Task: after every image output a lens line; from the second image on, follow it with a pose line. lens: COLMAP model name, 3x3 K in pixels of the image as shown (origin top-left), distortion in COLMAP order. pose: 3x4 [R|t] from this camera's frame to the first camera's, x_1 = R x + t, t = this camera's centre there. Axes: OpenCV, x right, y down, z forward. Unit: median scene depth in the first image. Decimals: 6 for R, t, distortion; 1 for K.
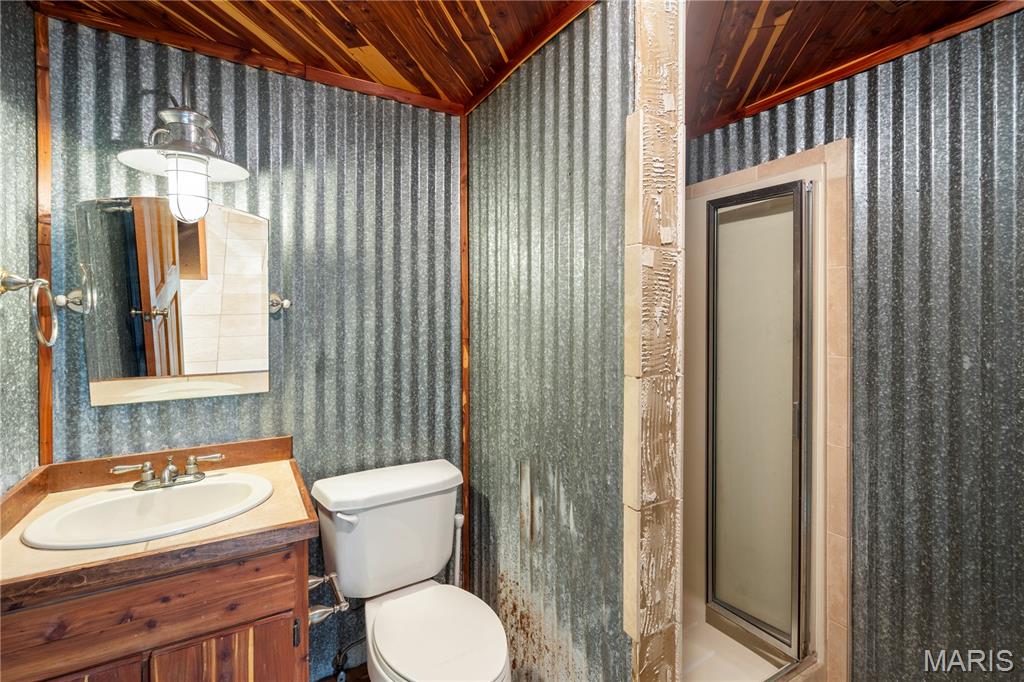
lens RADIAL K [[468.7, 0, 510.9], [0, 468.7, 318.7], [0, 0, 1]] dist [0.000268, 0.000206]
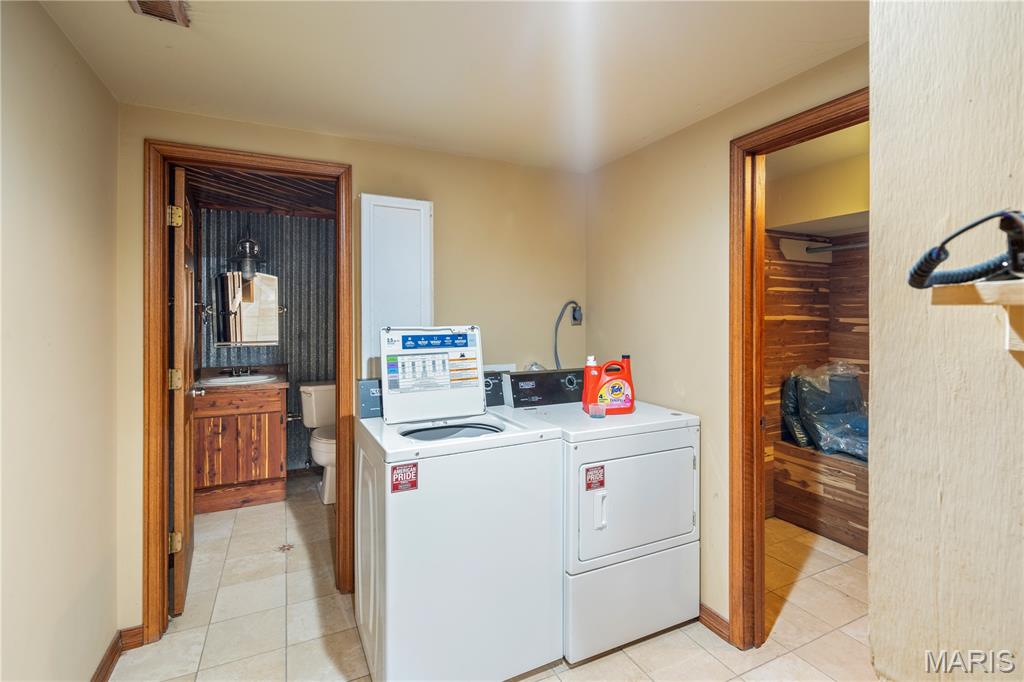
lens RADIAL K [[468.7, 0, 510.9], [0, 468.7, 318.7], [0, 0, 1]] dist [0.000268, 0.000206]
pose [[0.996308, 0.001709, -0.085838, 1.069969], [-0.001435, 0.999994, 0.003258, 0.006290], [0.085843, -0.003123, 0.996304, -1.583842]]
